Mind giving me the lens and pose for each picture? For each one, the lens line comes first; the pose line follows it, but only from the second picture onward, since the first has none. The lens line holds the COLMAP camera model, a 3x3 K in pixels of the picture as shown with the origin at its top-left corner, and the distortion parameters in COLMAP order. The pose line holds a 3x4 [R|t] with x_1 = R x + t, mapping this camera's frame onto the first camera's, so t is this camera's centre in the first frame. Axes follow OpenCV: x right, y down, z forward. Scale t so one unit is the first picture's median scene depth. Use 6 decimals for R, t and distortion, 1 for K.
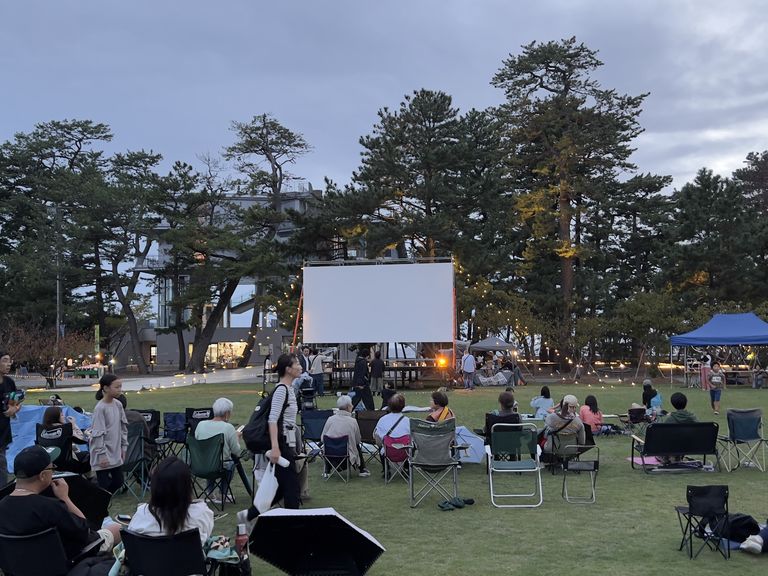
lens RADIAL K [[765.5, 0, 391.7], [0, 765.5, 292.7], [0, 0, 1]] dist [0.027426, 0.000000]
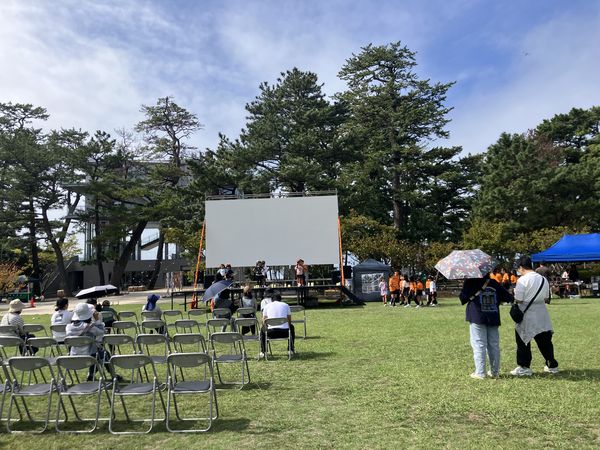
lens RADIAL K [[493.1, 0, 304.7], [0, 493.1, 221.3], [0, 0, 1]] dist [-0.013126, 0.053711]
pose [[0.993600, -0.008481, 0.112637, -0.028969], [0.012237, 0.999391, -0.032694, 0.012838], [-0.112291, 0.033863, 0.993098, 0.144163]]
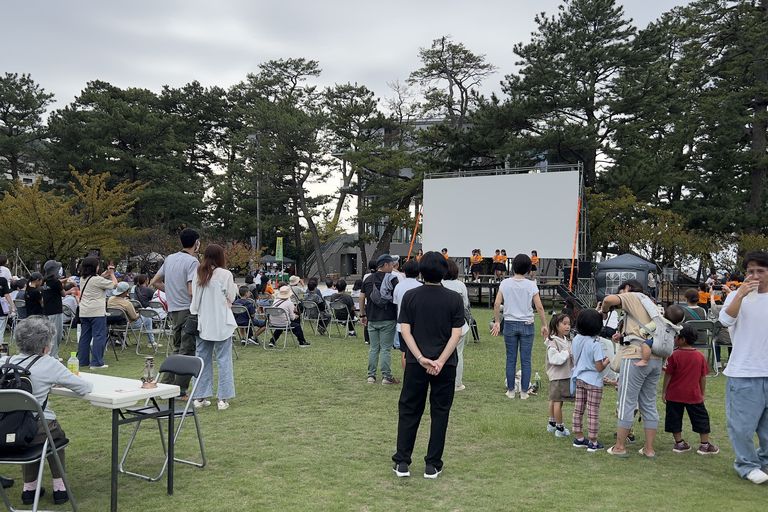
lens RADIAL K [[684.7, 0, 387.0], [0, 684.7, 259.8], [0, 0, 1]] dist [0.039296, -0.037349]
pose [[0.947635, 0.022466, -0.318563, 0.067531], [-0.001889, 0.997899, 0.064754, 0.007136], [0.319348, -0.060761, 0.945687, 0.086743]]
